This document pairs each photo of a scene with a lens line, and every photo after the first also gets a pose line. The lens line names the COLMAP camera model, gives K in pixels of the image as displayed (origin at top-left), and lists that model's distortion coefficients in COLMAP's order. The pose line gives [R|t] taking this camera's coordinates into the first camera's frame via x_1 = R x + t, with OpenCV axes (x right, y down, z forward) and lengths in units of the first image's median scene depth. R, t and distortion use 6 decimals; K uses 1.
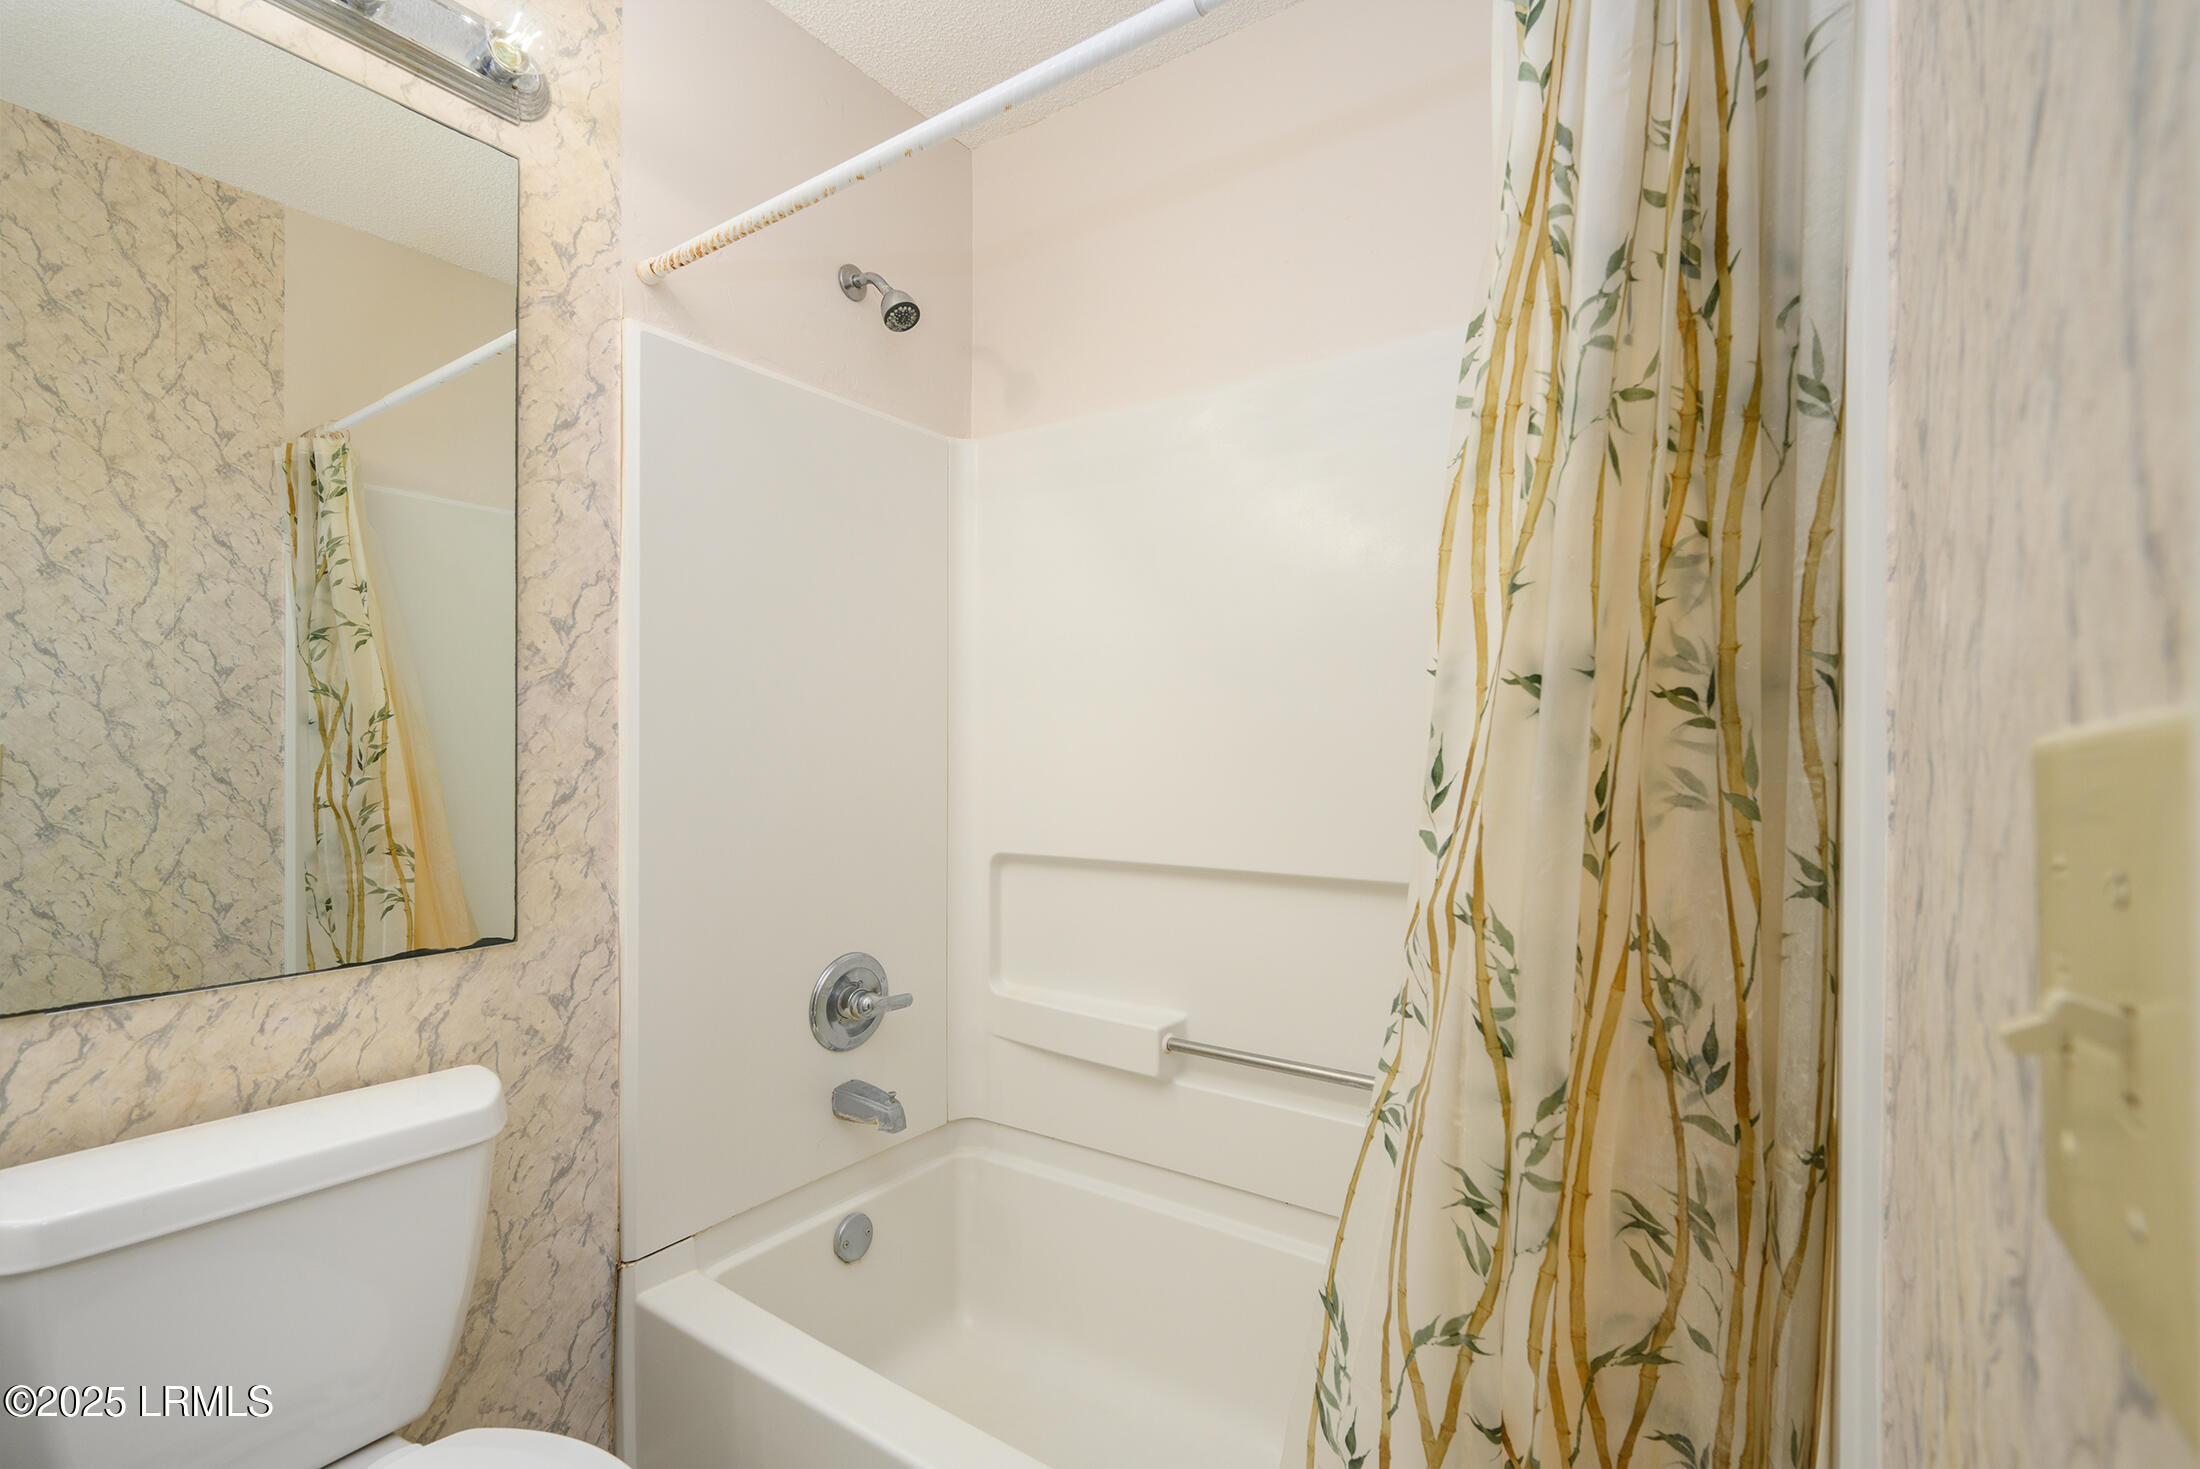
lens RADIAL K [[961.5, 0, 1115.1], [0, 961.5, 746.9], [0, 0, 1]] dist [-0.004301, 0.000666]
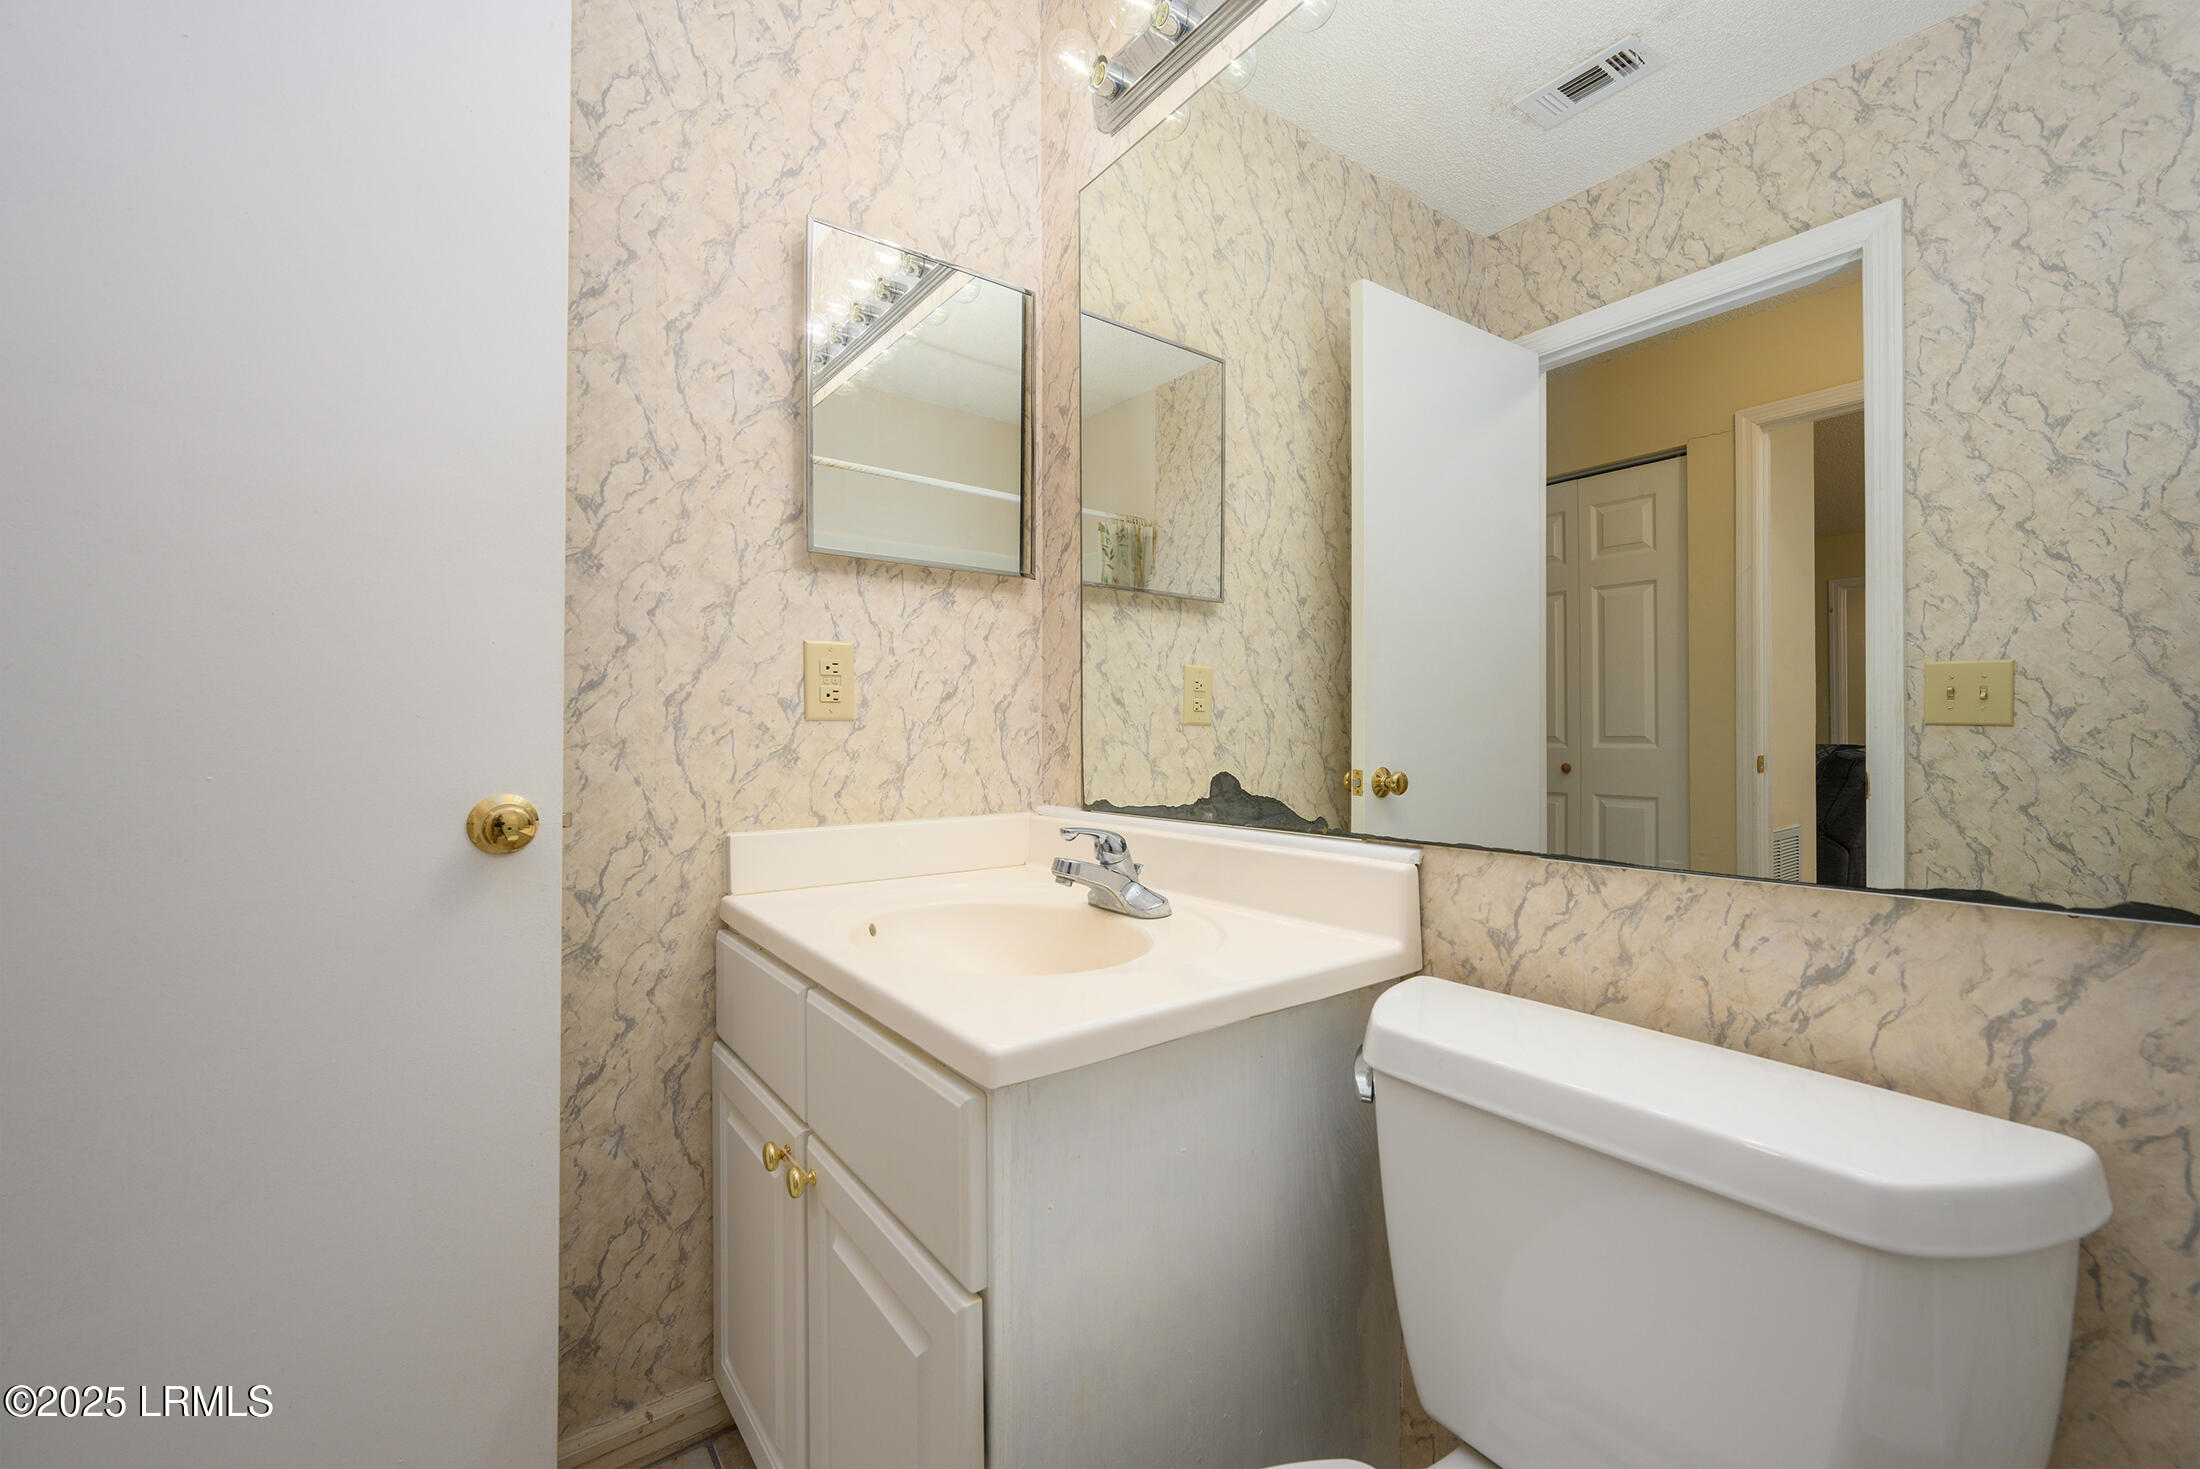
lens RADIAL K [[897.0, 0, 1104.4], [0, 897.0, 729.9], [0, 0, 1]] dist [-0.003506, -0.000128]
pose [[-0.311119, -0.011114, -0.950306, -0.061583], [0.003169, 0.999914, -0.012732, 0.128588], [0.950366, -0.006972, -0.311057, 0.715971]]
